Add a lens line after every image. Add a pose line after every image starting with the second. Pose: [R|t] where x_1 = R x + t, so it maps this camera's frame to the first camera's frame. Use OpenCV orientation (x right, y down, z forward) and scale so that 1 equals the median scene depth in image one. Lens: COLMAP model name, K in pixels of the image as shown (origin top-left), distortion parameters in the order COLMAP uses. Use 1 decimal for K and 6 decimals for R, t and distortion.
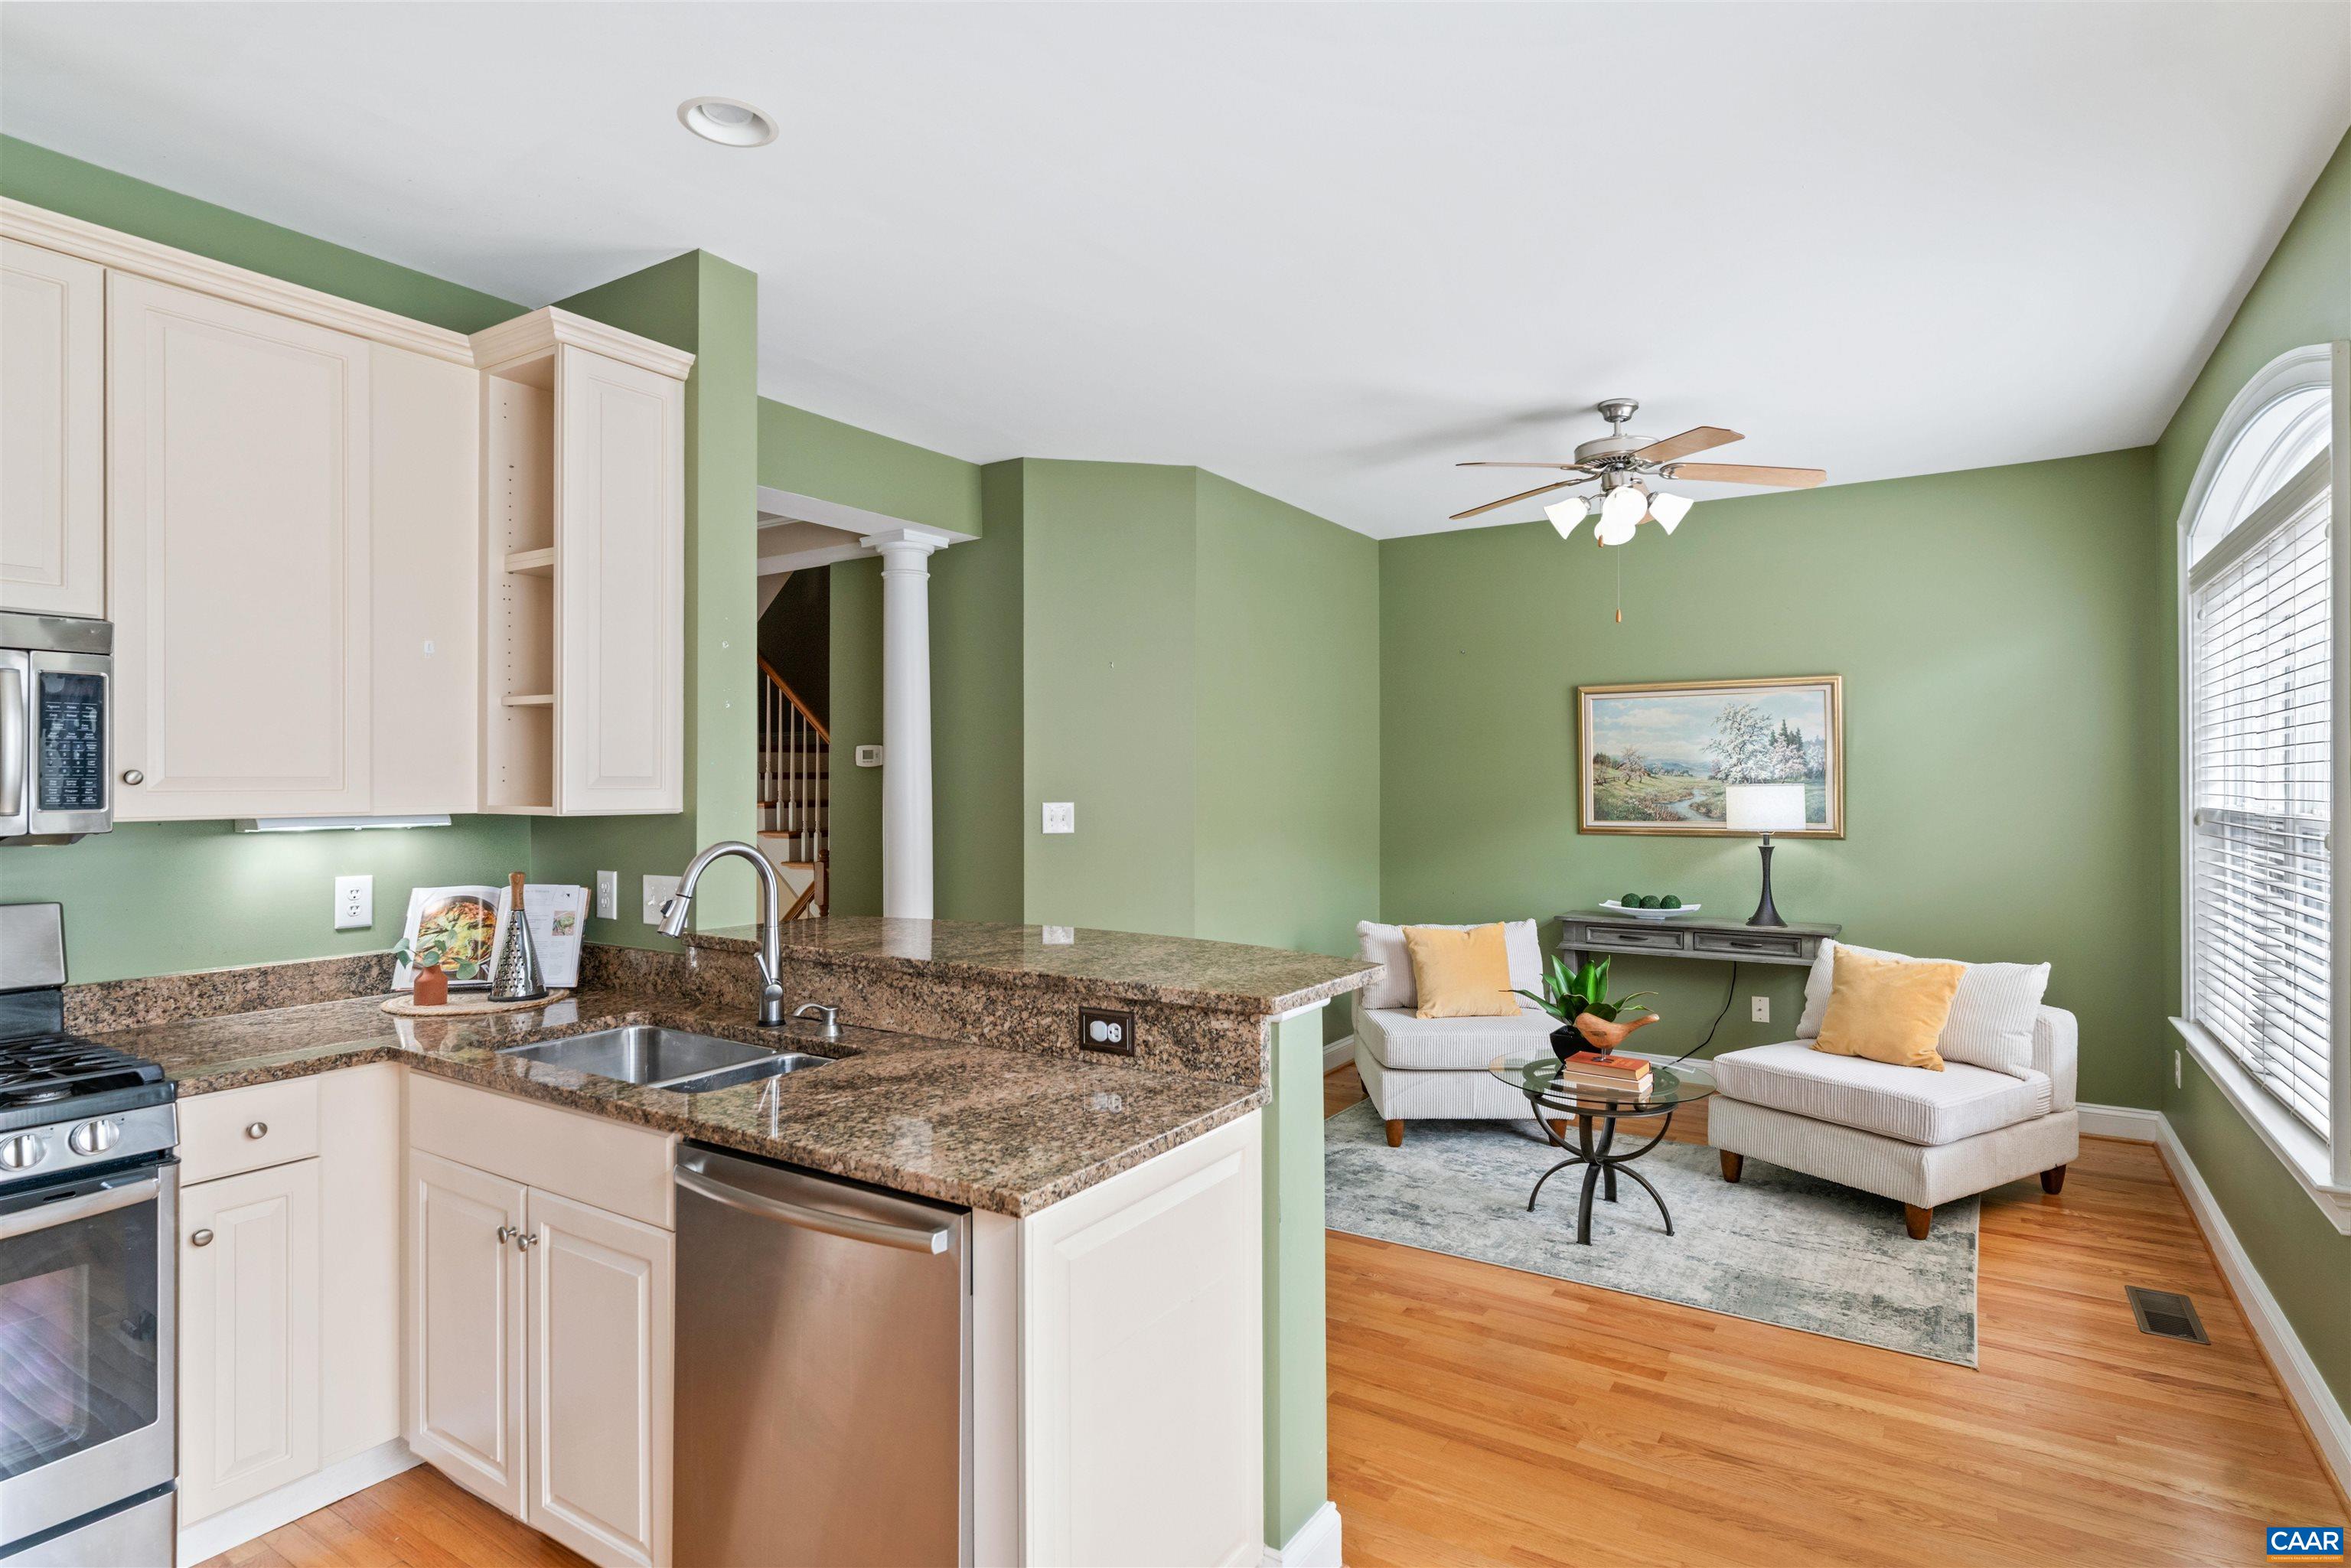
lens RADIAL K [[1342.6, 0, 1091.8], [0, 1342.6, 765.2], [0, 0, 1]] dist [0.002758, -0.002737]
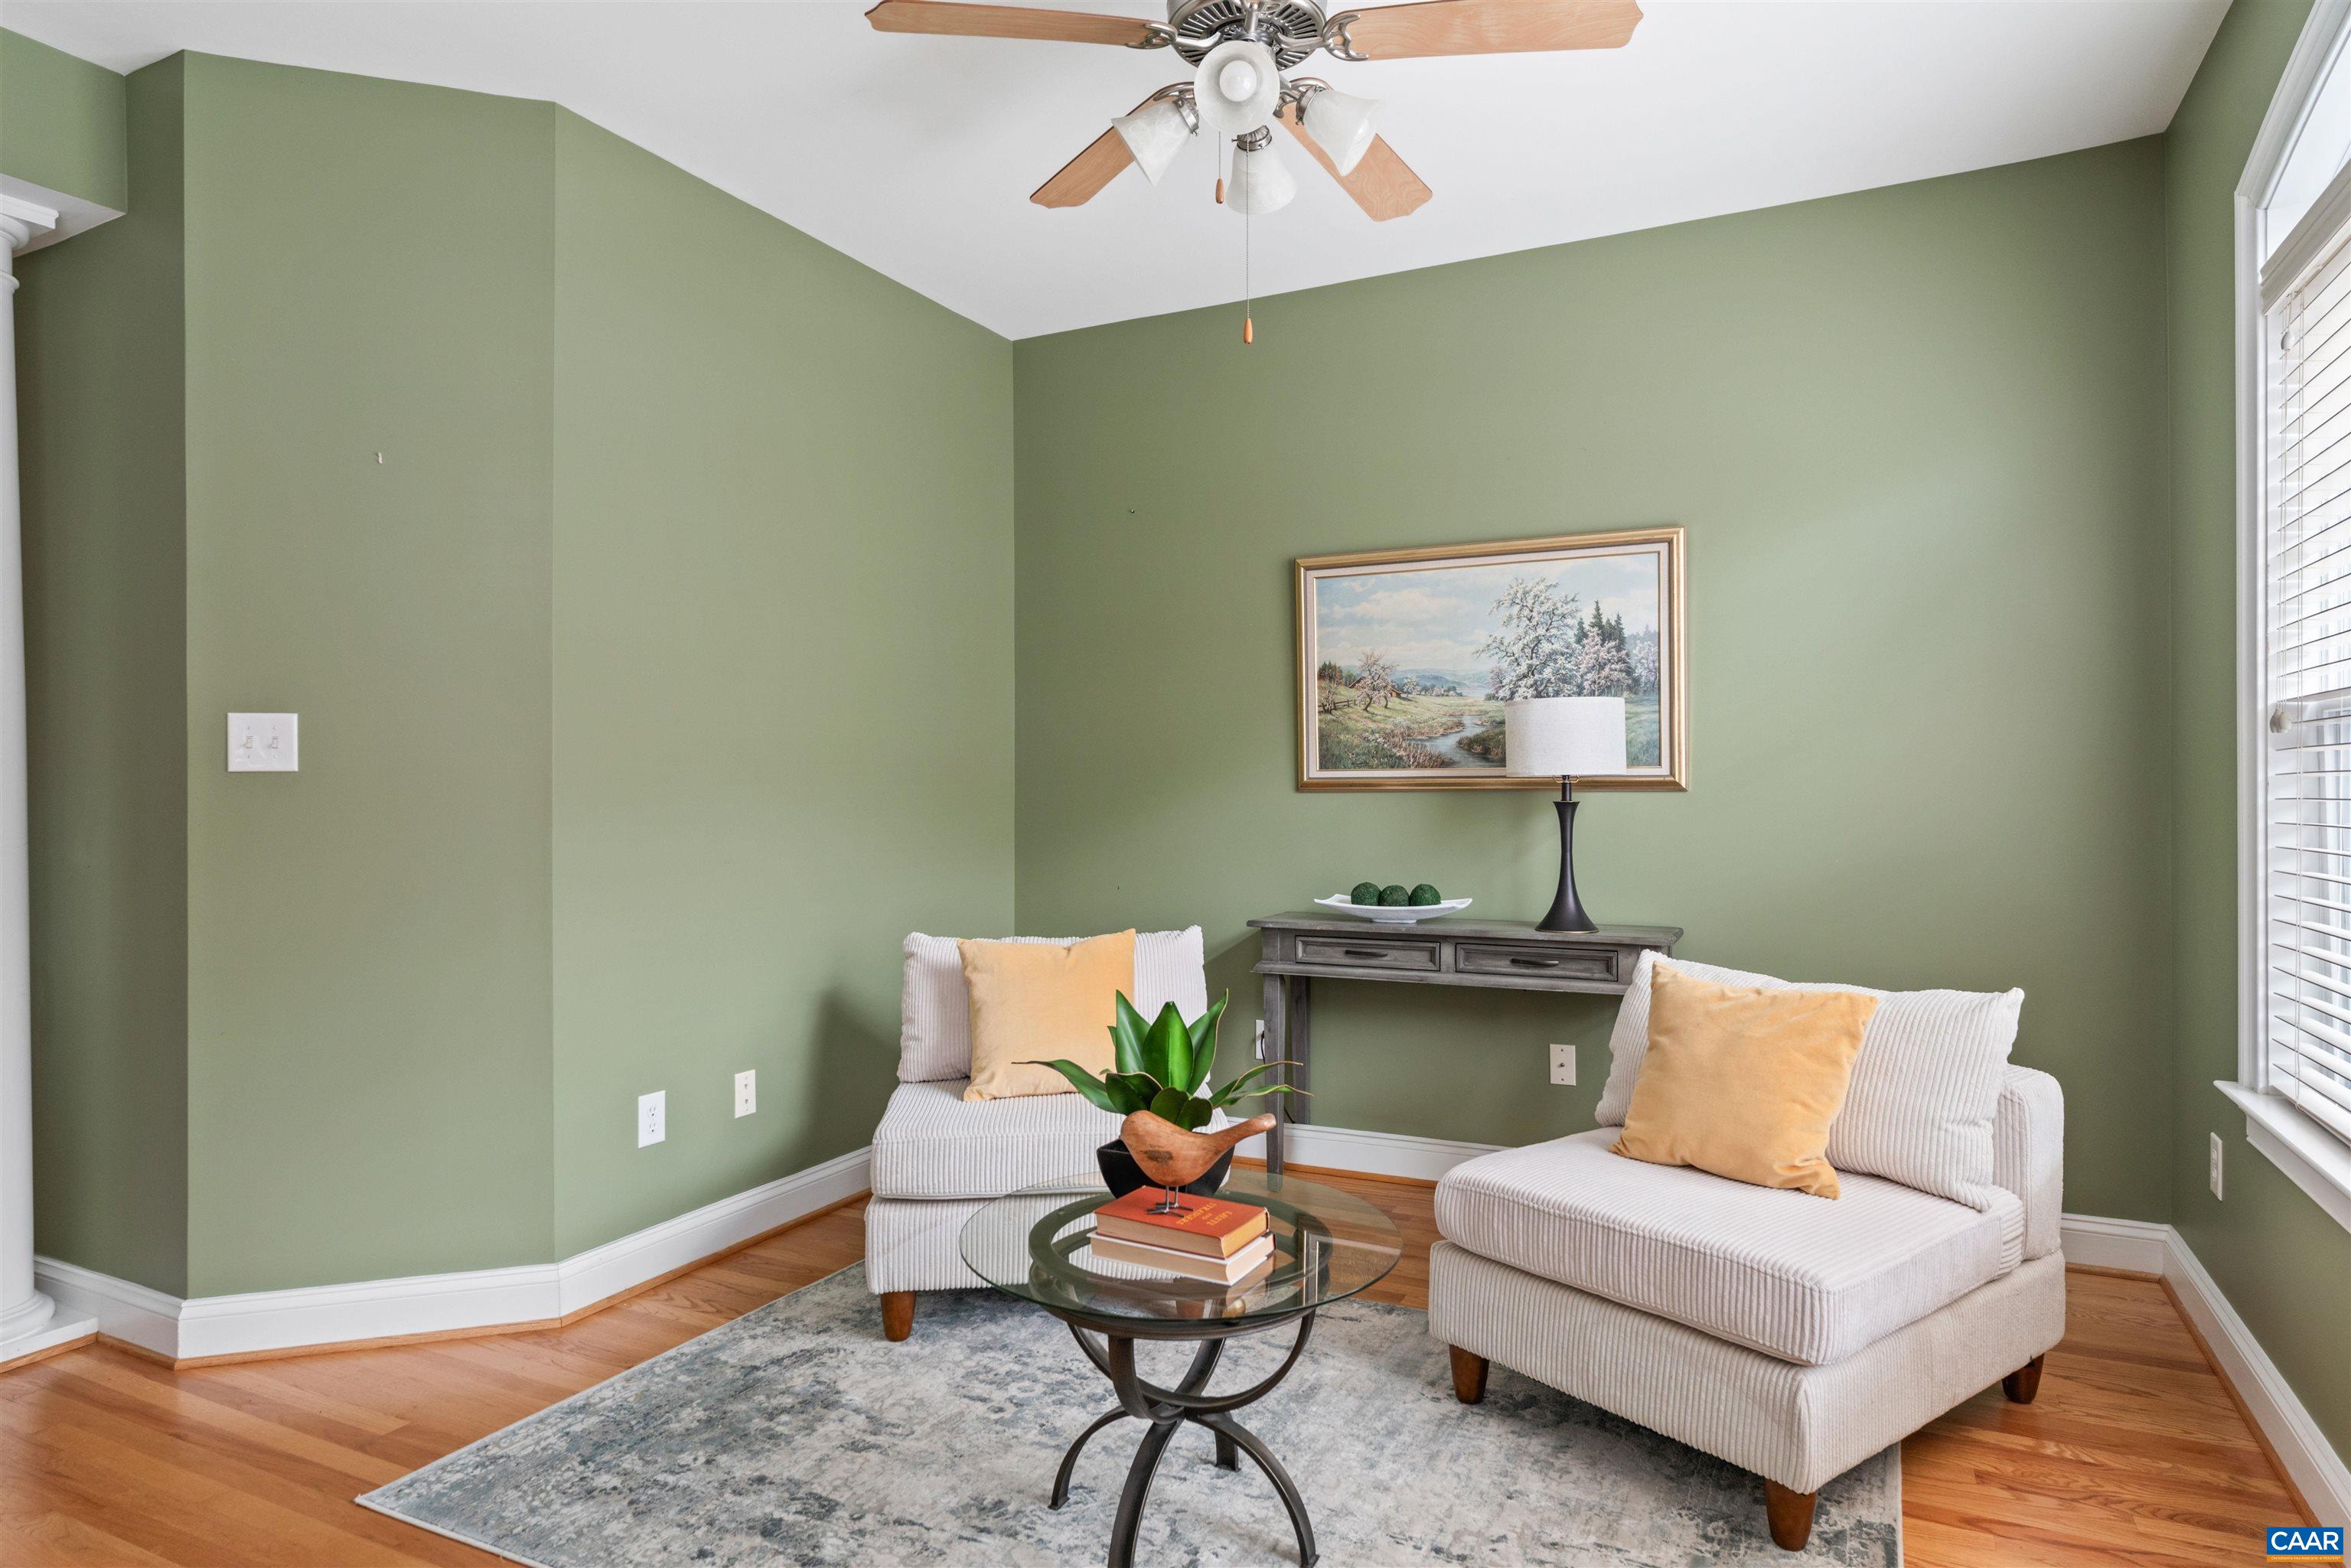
lens RADIAL K [[1351.0, 0, 1175.5], [0, 1351.0, 794.5], [0, 0, 1]] dist [0.000825, -0.000202]
pose [[0.993581, -0.001139, 0.113118, 0.274053], [0.000461, 0.999982, 0.006021, 0.057411], [-0.113122, -0.005930, 0.993563, 0.436965]]
